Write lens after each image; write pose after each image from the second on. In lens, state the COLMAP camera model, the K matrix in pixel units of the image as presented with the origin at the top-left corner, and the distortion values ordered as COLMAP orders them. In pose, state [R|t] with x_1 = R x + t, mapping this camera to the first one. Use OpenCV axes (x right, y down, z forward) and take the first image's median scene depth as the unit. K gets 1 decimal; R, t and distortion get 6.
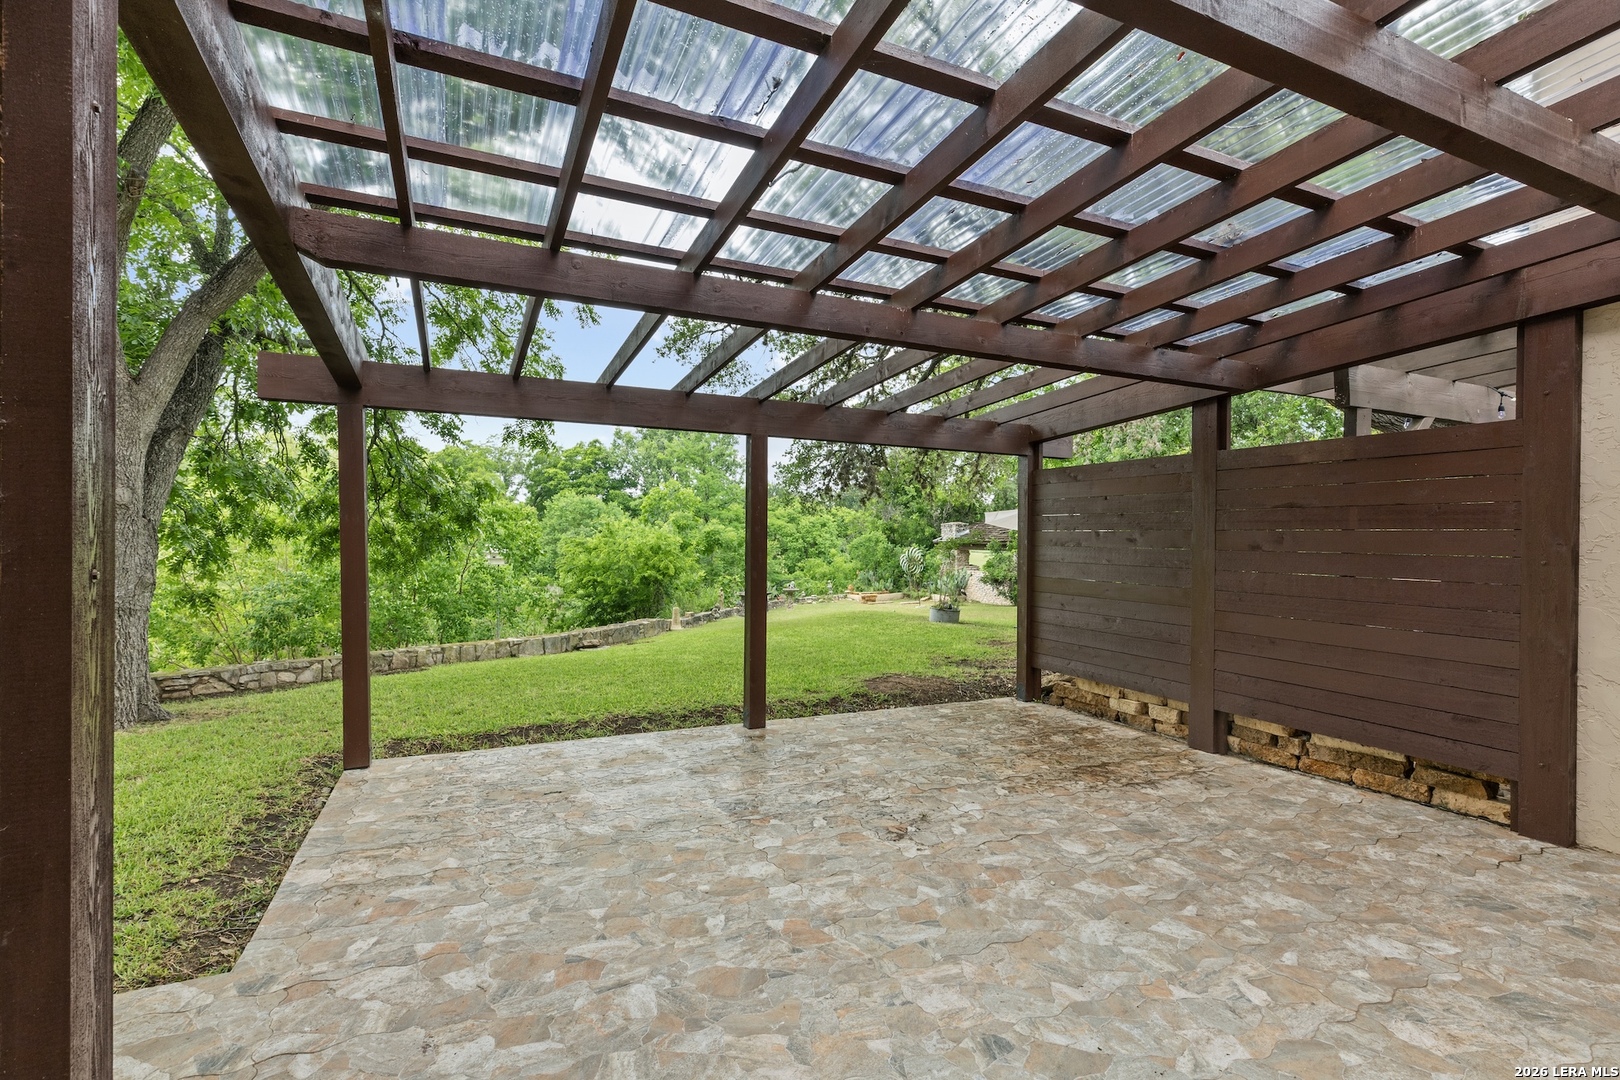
lens RADIAL K [[727.0, 0, 809.9], [0, 727.0, 534.8], [0, 0, 1]] dist [0.005402, 0.000243]
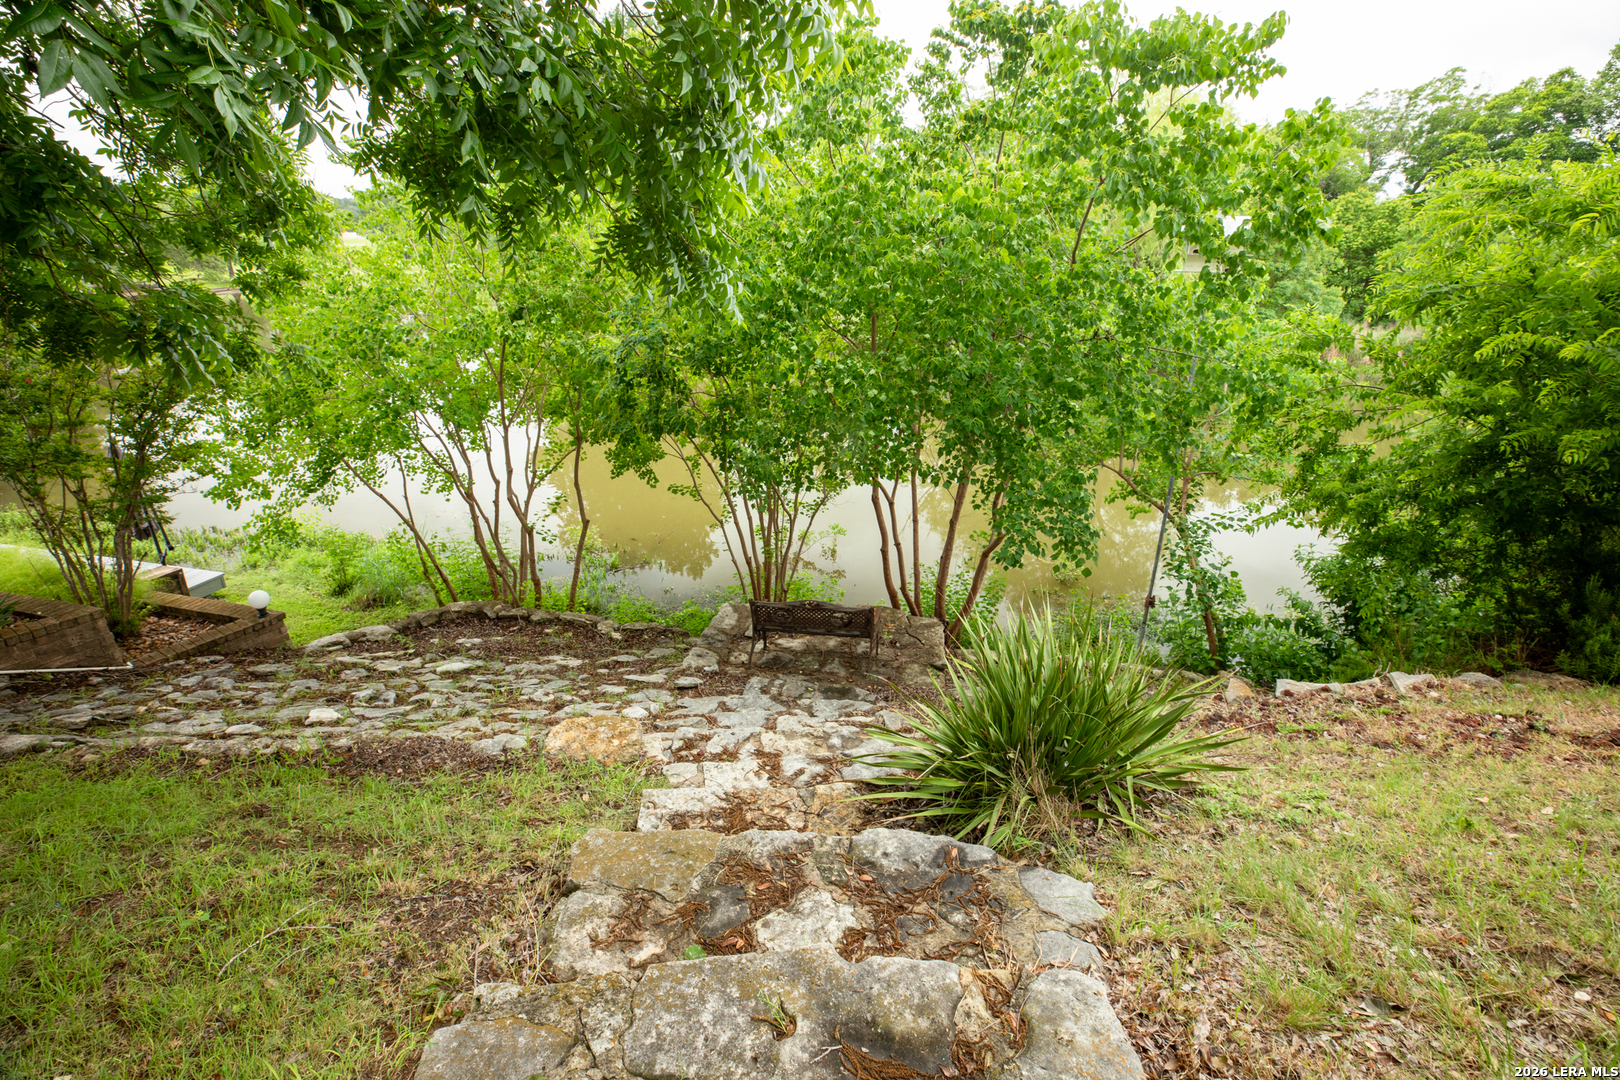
lens RADIAL K [[760.6, 0, 790.4], [0, 760.6, 539.3], [0, 0, 1]] dist [-0.046125, 0.016473]
pose [[0.524796, 0.312465, -0.791805, -0.036182], [-0.001649, 0.930563, 0.366129, 0.005258], [0.851226, -0.190838, 0.488871, 0.111456]]
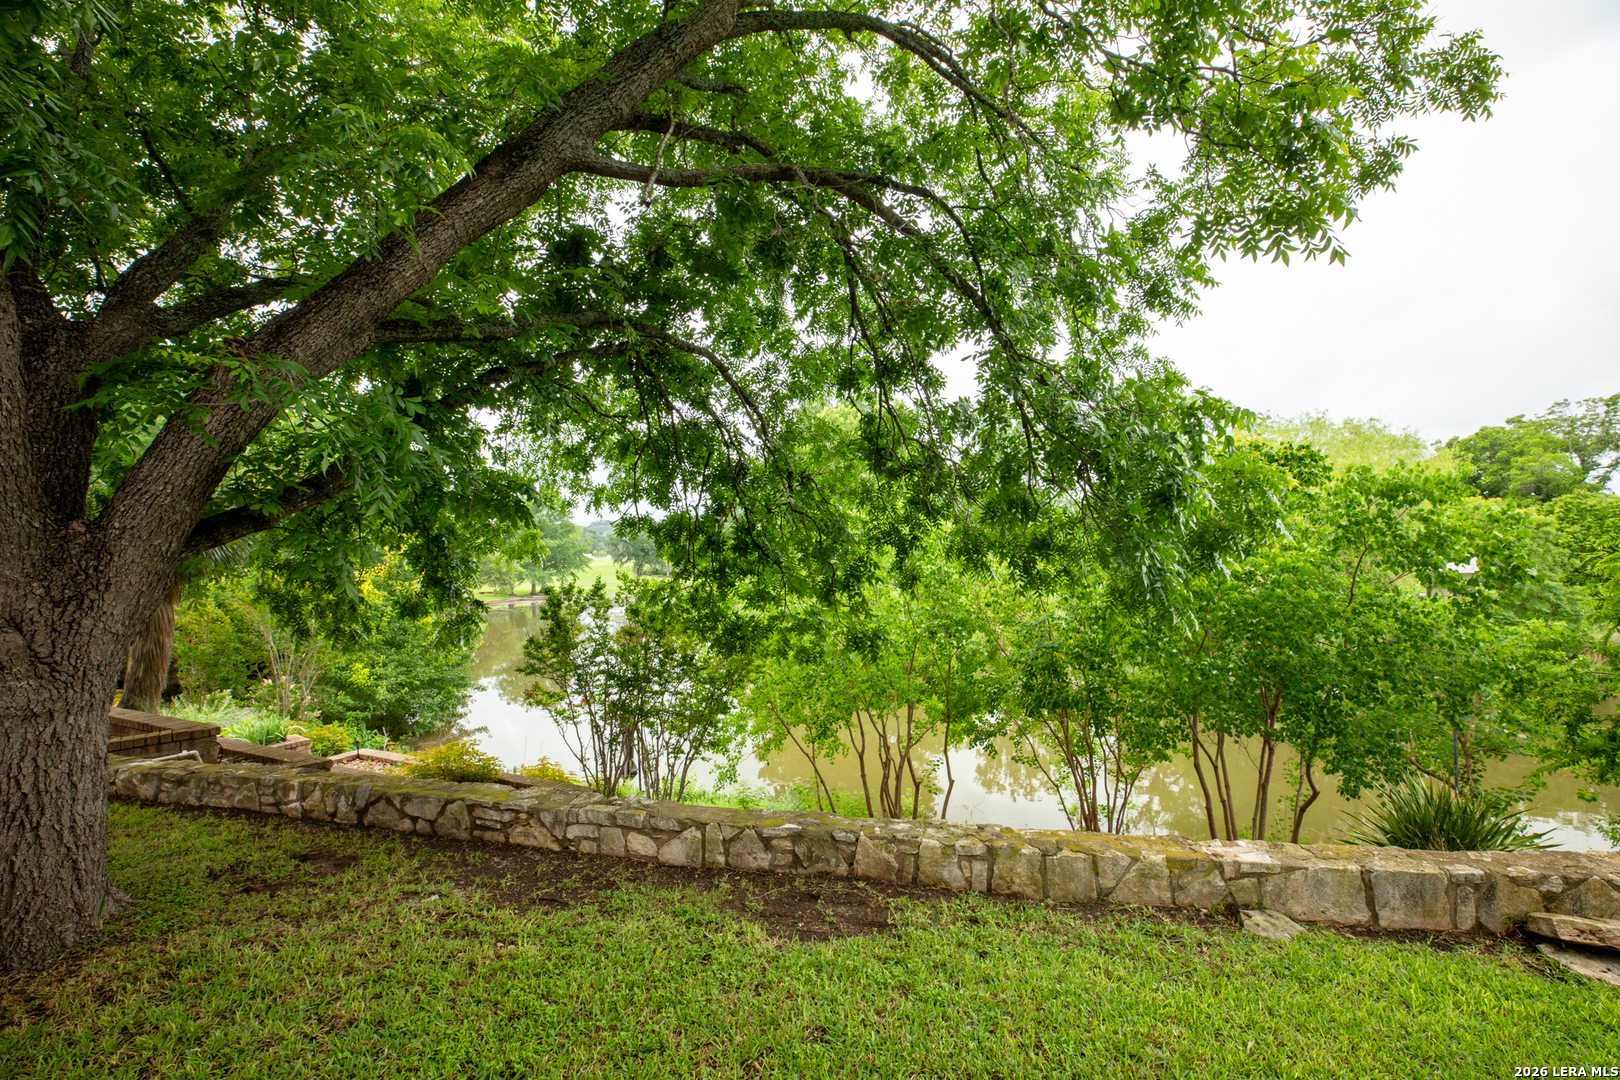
lens RADIAL K [[761.5, 0, 824.6], [0, 761.5, 544.0], [0, 0, 1]] dist [-0.001767, 0.000046]
pose [[0.367802, -0.025022, -0.929567, -0.016314], [0.020637, 0.999611, -0.018742, 0.000986], [0.929675, -0.012290, 0.368176, 0.071421]]
